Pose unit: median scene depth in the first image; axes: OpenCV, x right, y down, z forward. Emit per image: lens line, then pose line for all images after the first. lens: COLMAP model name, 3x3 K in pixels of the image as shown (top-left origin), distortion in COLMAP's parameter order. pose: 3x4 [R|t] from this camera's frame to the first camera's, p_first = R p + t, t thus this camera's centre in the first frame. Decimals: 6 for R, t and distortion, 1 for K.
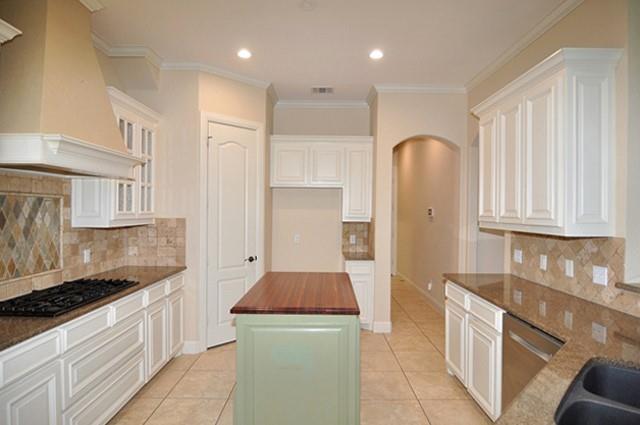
lens RADIAL K [[356.9, 0, 317.0], [0, 356.9, 213.2], [0, 0, 1]] dist [-0.002972, -0.007246]
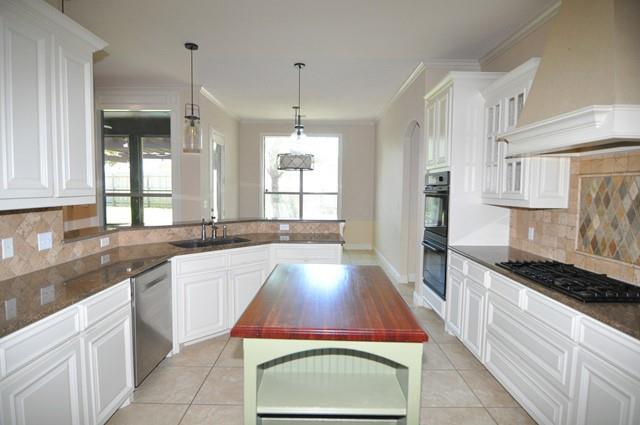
lens RADIAL K [[356.9, 0, 320.5], [0, 356.9, 212.1], [0, 0, 1]] dist [-0.002972, -0.007246]
pose [[-0.999767, -0.019520, -0.009168, -0.012601], [-0.020147, 0.997040, 0.074201, -0.005407], [0.007692, 0.074369, -0.997201, 1.661388]]
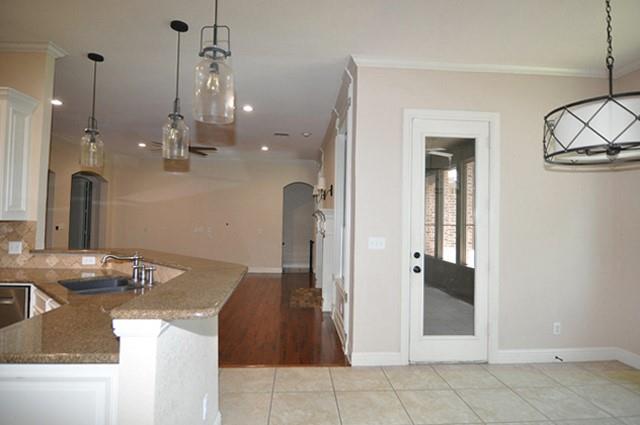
lens RADIAL K [[356.9, 0, 320.1], [0, 356.9, 214.4], [0, 0, 1]] dist [-0.002972, -0.007246]
pose [[-0.073326, 0.011257, 0.997244, -0.596260], [-0.018897, 0.999741, -0.012674, 0.027819], [-0.997129, -0.019774, -0.073094, -0.107046]]
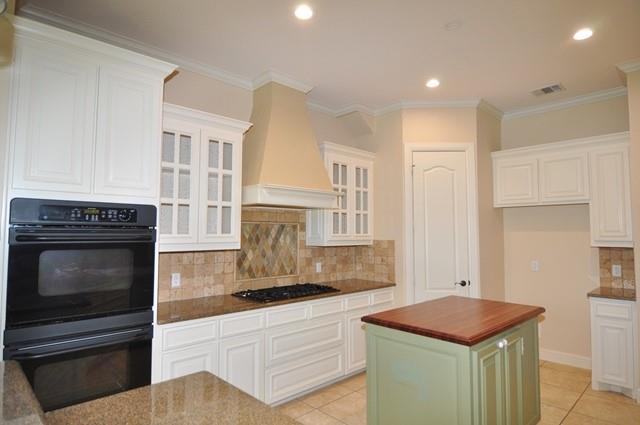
lens RADIAL K [[356.9, 0, 323.7], [0, 356.9, 214.1], [0, 0, 1]] dist [-0.002972, -0.007246]
pose [[0.696825, -0.046355, -0.715741, 0.383247], [-0.001719, 0.997799, -0.066295, 0.009590], [0.717239, 0.047426, 0.695212, 0.071535]]
